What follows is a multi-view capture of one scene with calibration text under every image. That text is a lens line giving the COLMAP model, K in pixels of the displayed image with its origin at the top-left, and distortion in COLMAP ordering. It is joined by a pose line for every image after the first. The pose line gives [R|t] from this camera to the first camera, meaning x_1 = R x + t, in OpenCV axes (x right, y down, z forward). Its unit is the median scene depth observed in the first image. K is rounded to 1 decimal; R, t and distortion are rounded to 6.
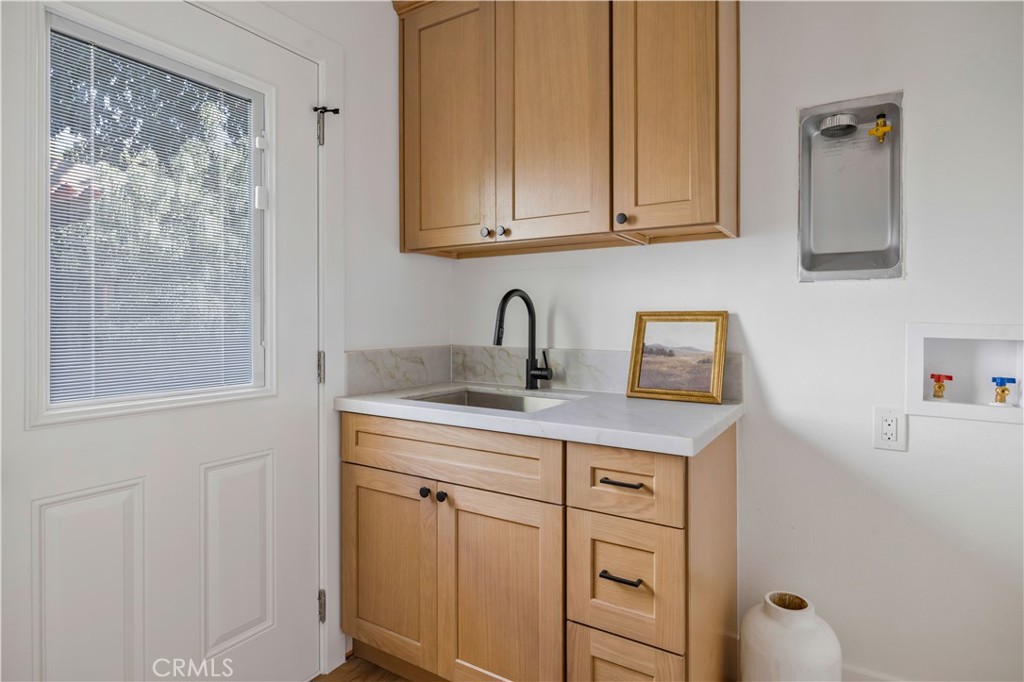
lens RADIAL K [[551.7, 0, 511.9], [0, 551.7, 340.6], [0, 0, 1]] dist [0.040474, 0.000625]
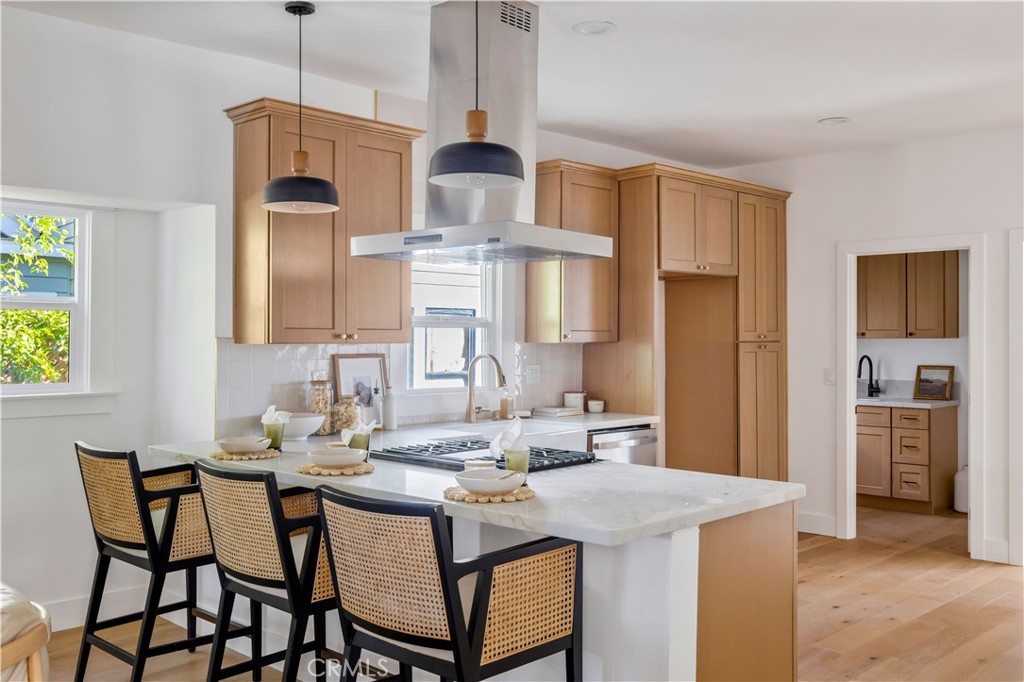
lens RADIAL K [[950.8, 0, 505.4], [0, 950.8, 336.4], [0, 0, 1]] dist [0.002140, 0.000000]
pose [[0.974986, 0.002001, -0.222258, -0.663059], [-0.009454, 0.999428, -0.032475, -0.025955], [0.222066, 0.033764, 0.974447, -3.771921]]
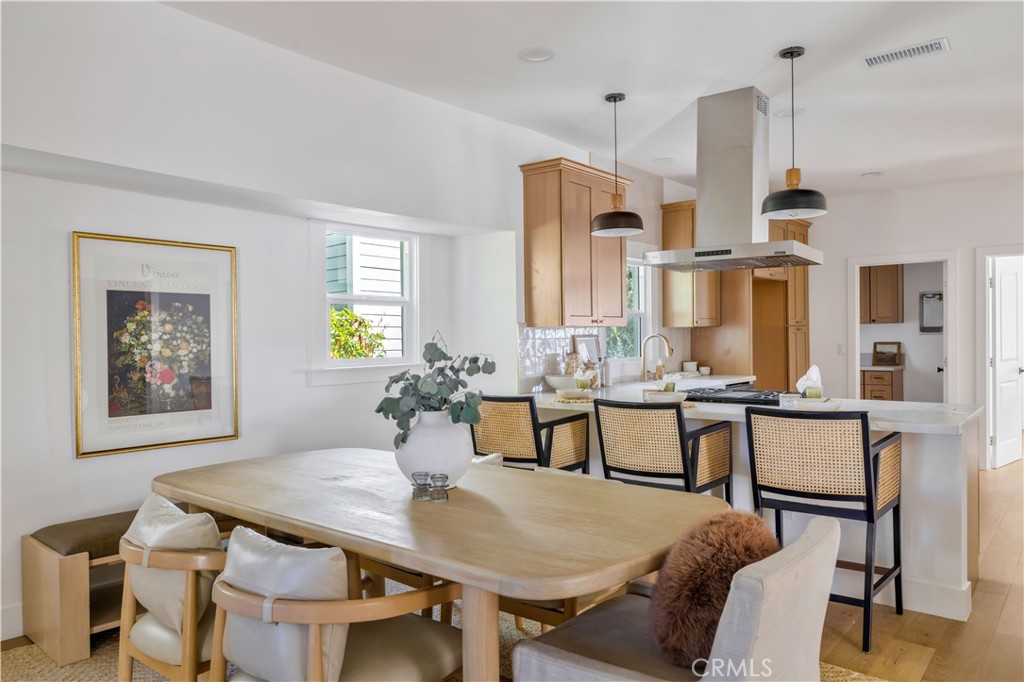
lens RADIAL K [[715.3, 0, 515.5], [0, 715.3, 341.7], [0, 0, 1]] dist [0.000892, -0.002471]
pose [[0.990776, -0.011020, -0.135060, -1.551831], [0.008069, 0.999717, -0.022375, 0.033067], [0.135268, 0.021078, 0.990585, -4.185793]]
